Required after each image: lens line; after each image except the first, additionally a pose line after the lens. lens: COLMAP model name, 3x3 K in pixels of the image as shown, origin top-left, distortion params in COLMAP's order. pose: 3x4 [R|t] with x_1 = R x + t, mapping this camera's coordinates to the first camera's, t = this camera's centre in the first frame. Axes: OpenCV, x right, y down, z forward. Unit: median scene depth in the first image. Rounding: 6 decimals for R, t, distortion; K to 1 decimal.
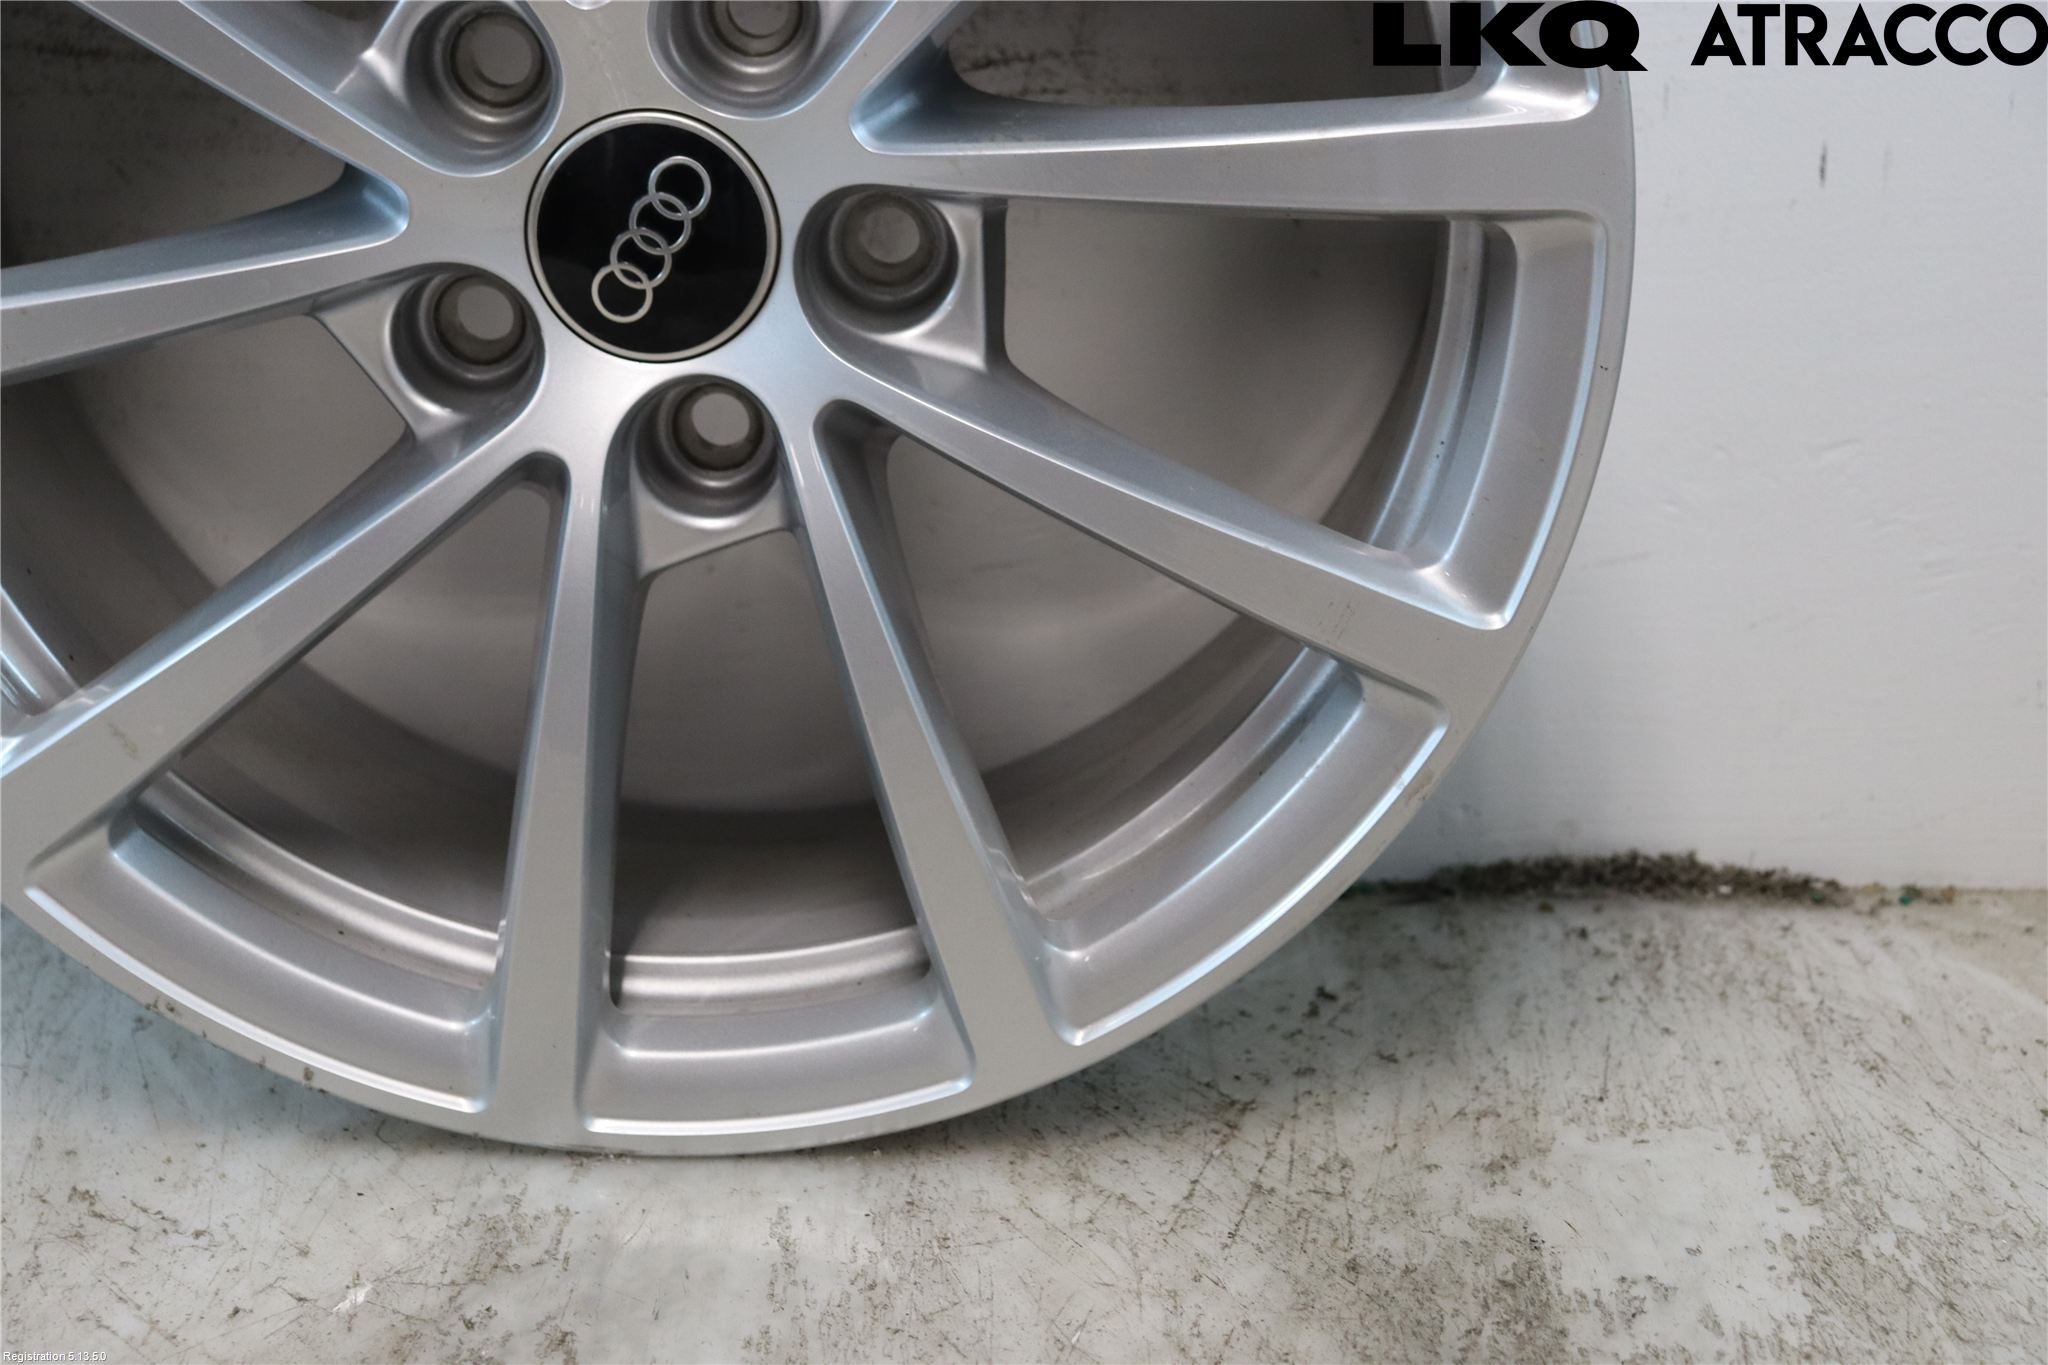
lens RADIAL K [[3780.4, 0, 1002.2], [0, 3780.4, 700.3], [0, 0, 1]] dist [0.204448, 0.000000]
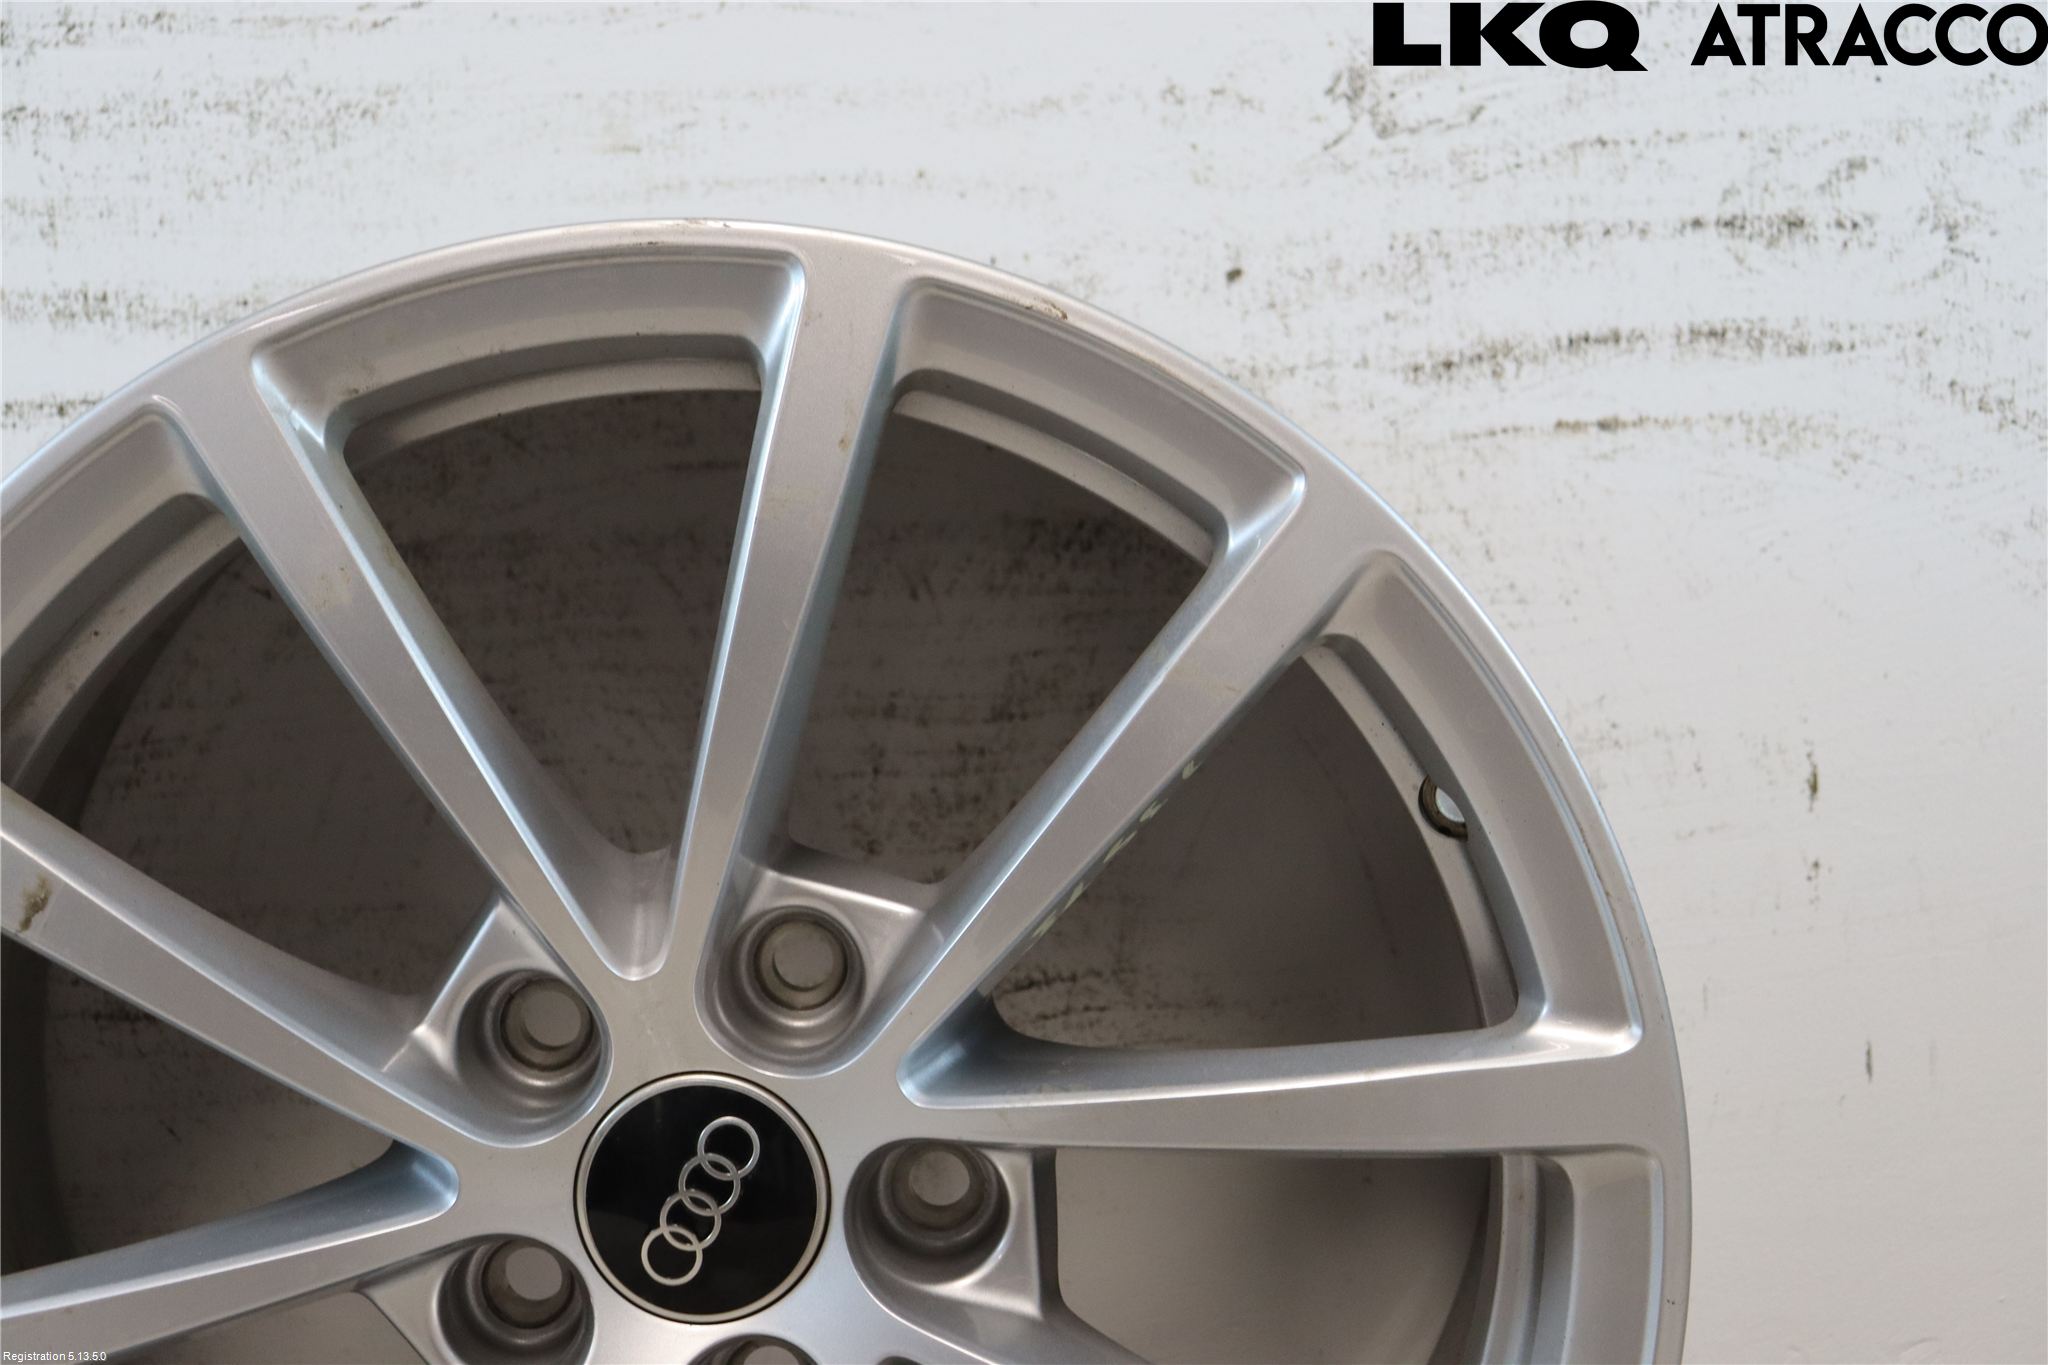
lens RADIAL K [[3780.4, 0, 1003.5], [0, 3780.4, 671.1], [0, 0, 1]] dist [0.204448, 0.000000]
pose [[0.999260, -0.037888, -0.006666, -0.001198], [0.035597, 0.976352, -0.213234, -0.040455], [0.014588, 0.212839, 0.976978, -0.001258]]
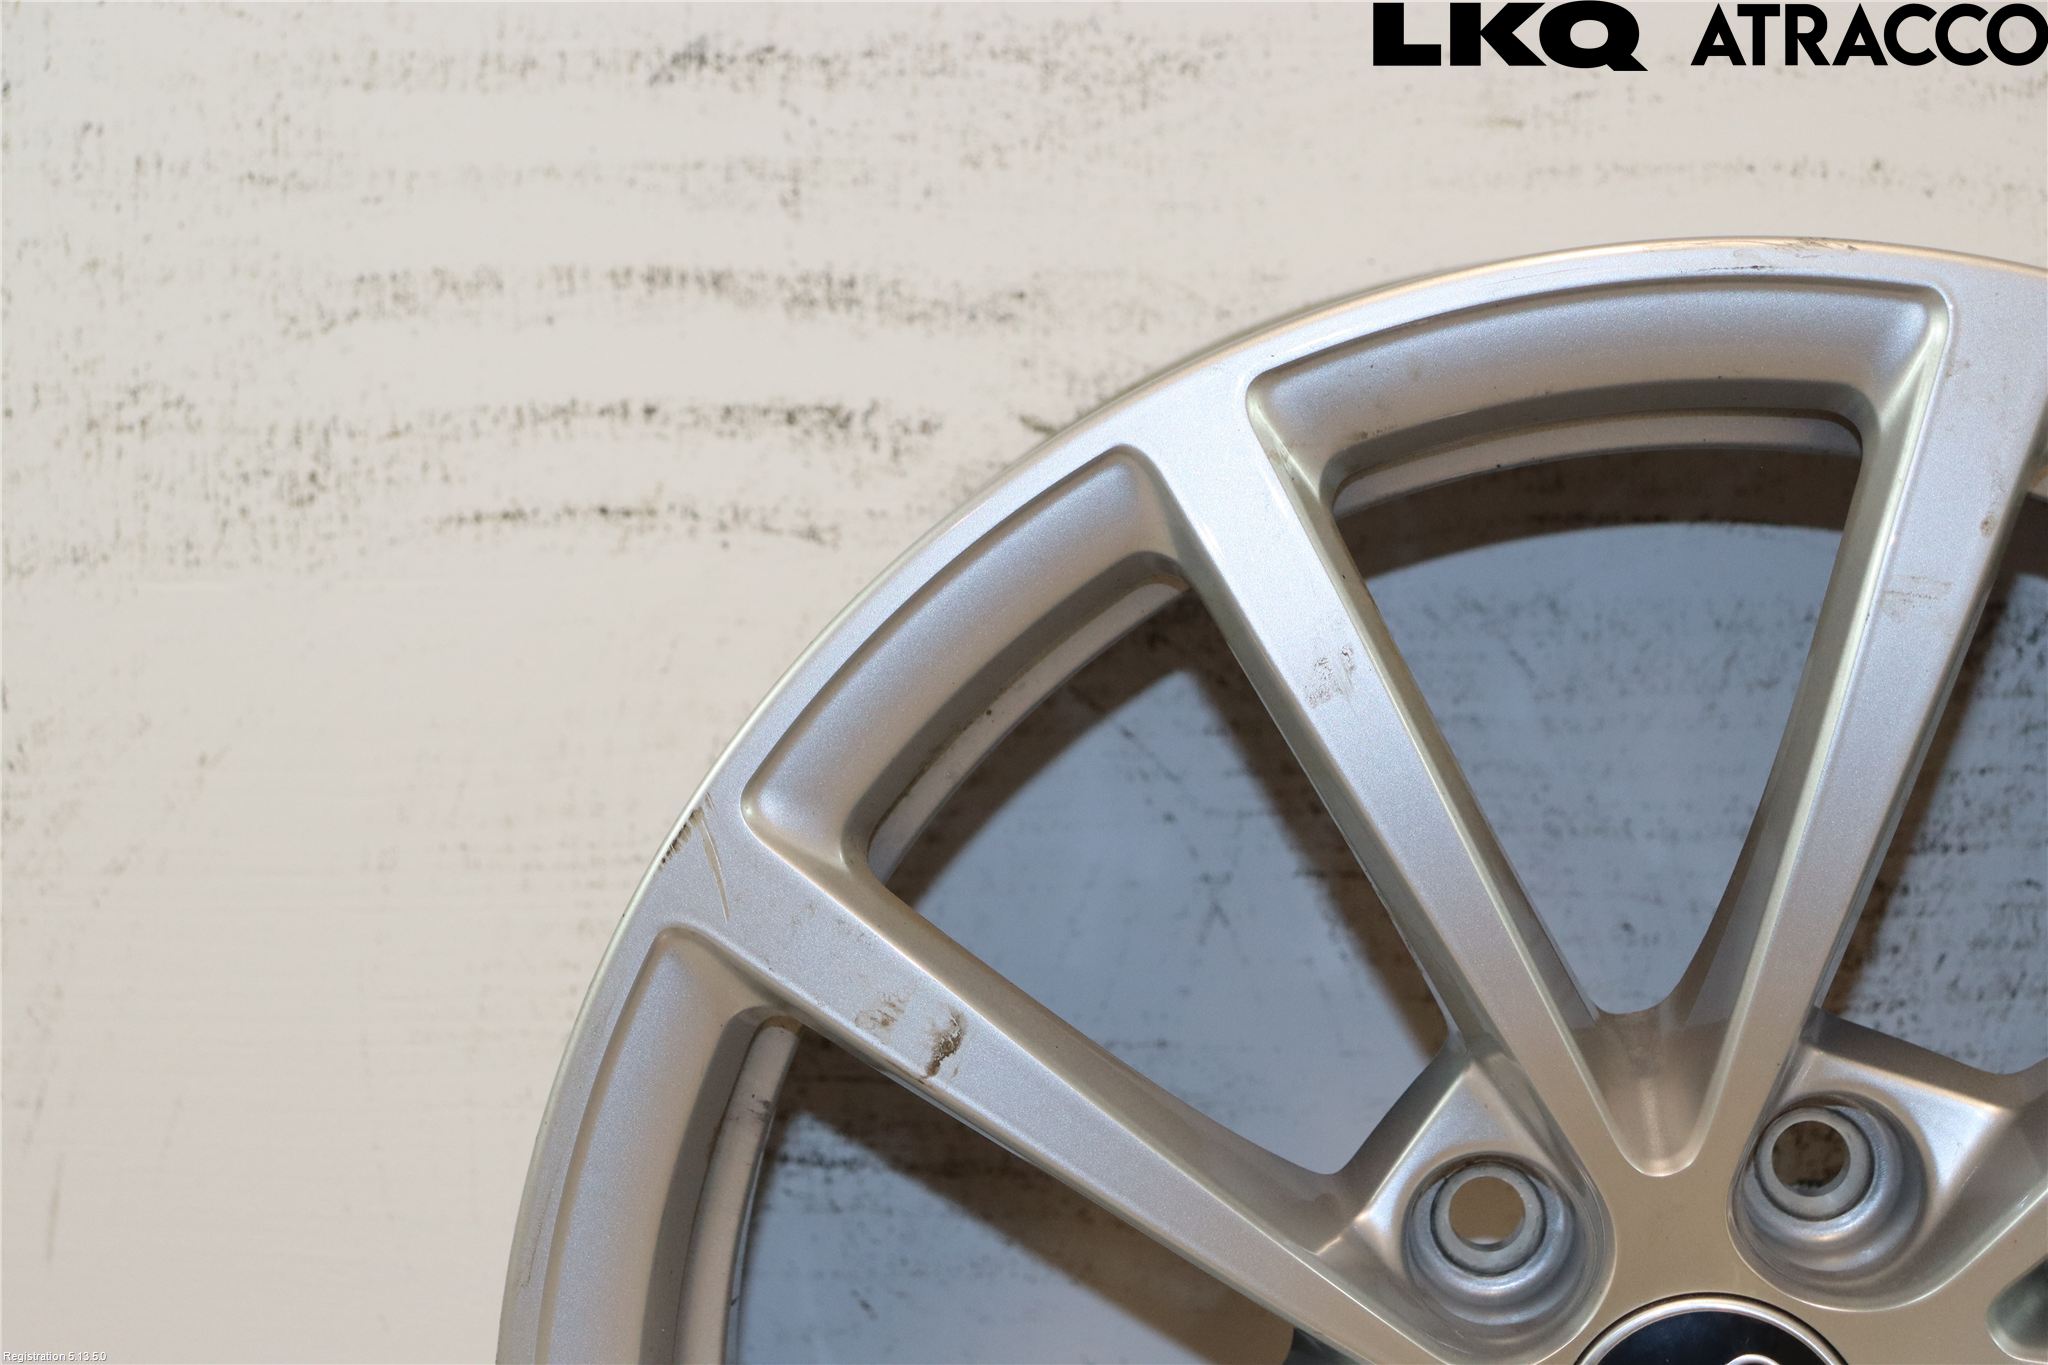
lens RADIAL K [[4733.8, 0, 1028.3], [0, 4733.8, 672.5], [0, 0, 1]] dist [0.401662, 0.000000]
pose [[0.999859, 0.007941, -0.014828, -0.216227], [-0.010949, 0.976481, -0.215324, -0.061086], [0.012769, 0.215456, 0.976430, -0.022835]]
